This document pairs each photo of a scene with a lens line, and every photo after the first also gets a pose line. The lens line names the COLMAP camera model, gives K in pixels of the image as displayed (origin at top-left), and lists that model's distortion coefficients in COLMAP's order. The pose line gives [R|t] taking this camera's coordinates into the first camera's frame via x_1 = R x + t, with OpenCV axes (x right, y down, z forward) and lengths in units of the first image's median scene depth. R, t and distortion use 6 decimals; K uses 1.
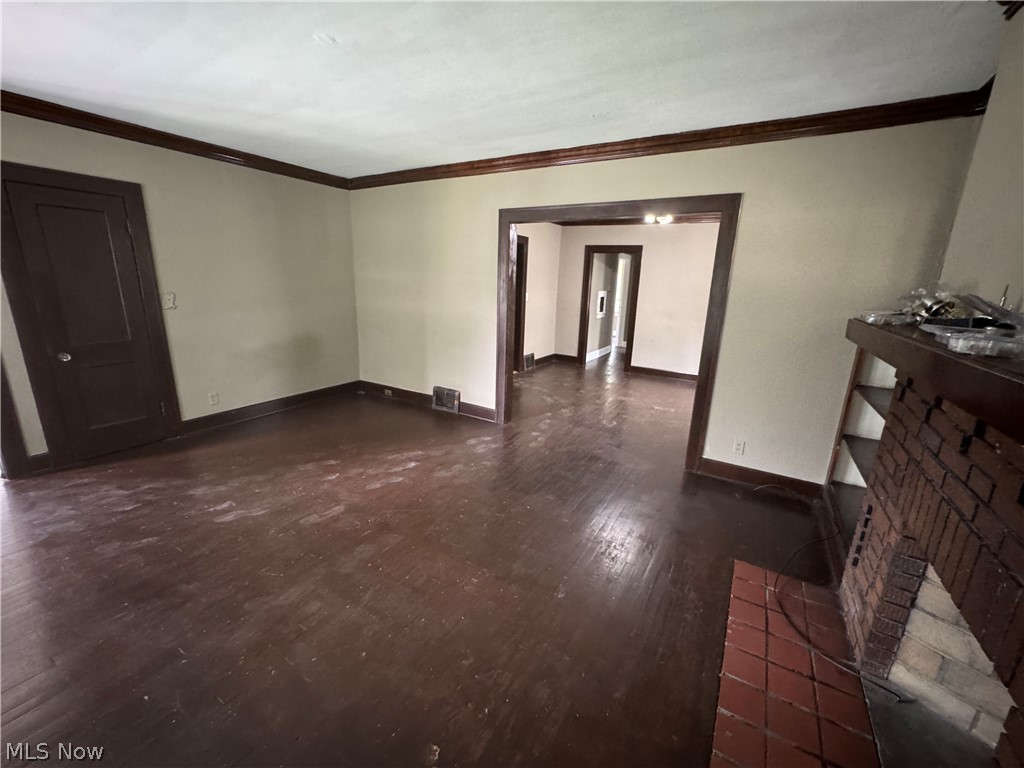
lens RADIAL K [[413.7, 0, 511.4], [0, 413.7, 383.1], [0, 0, 1]] dist [-0.002211, -0.000377]
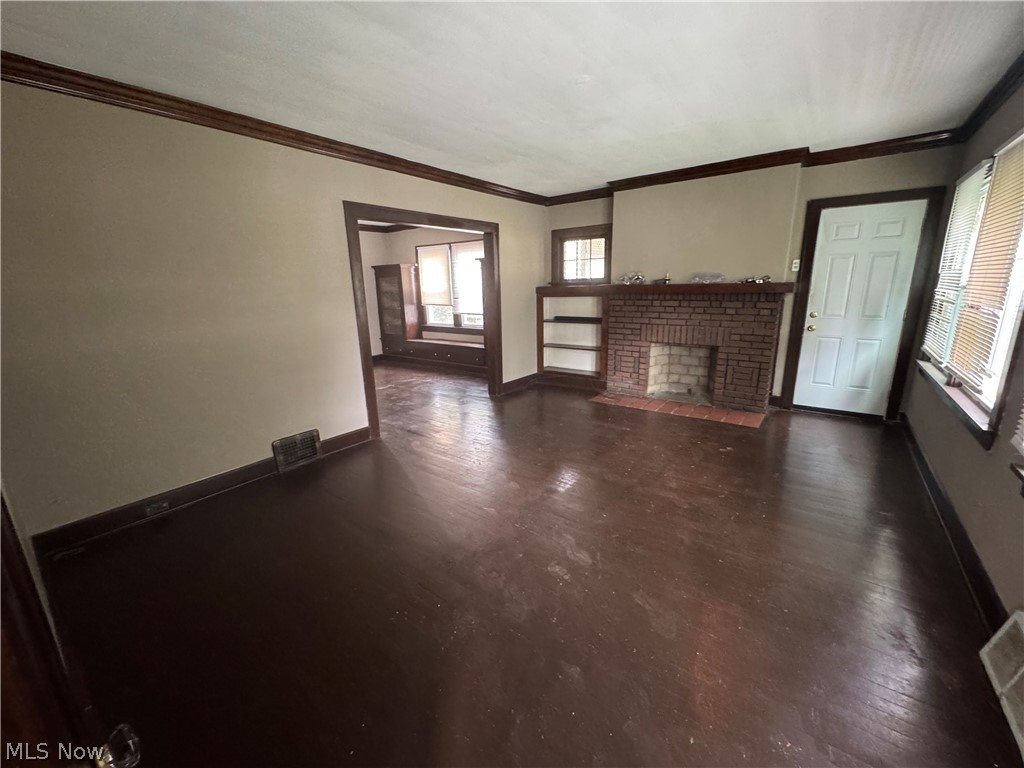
lens RADIAL K [[413.7, 0, 511.7], [0, 413.7, 383.4], [0, 0, 1]] dist [-0.002211, -0.000377]
pose [[0.100113, -0.269417, 0.957806, -1.276759], [0.266316, 0.934774, 0.235102, -0.227841], [-0.958673, 0.231542, 0.165333, 0.815648]]
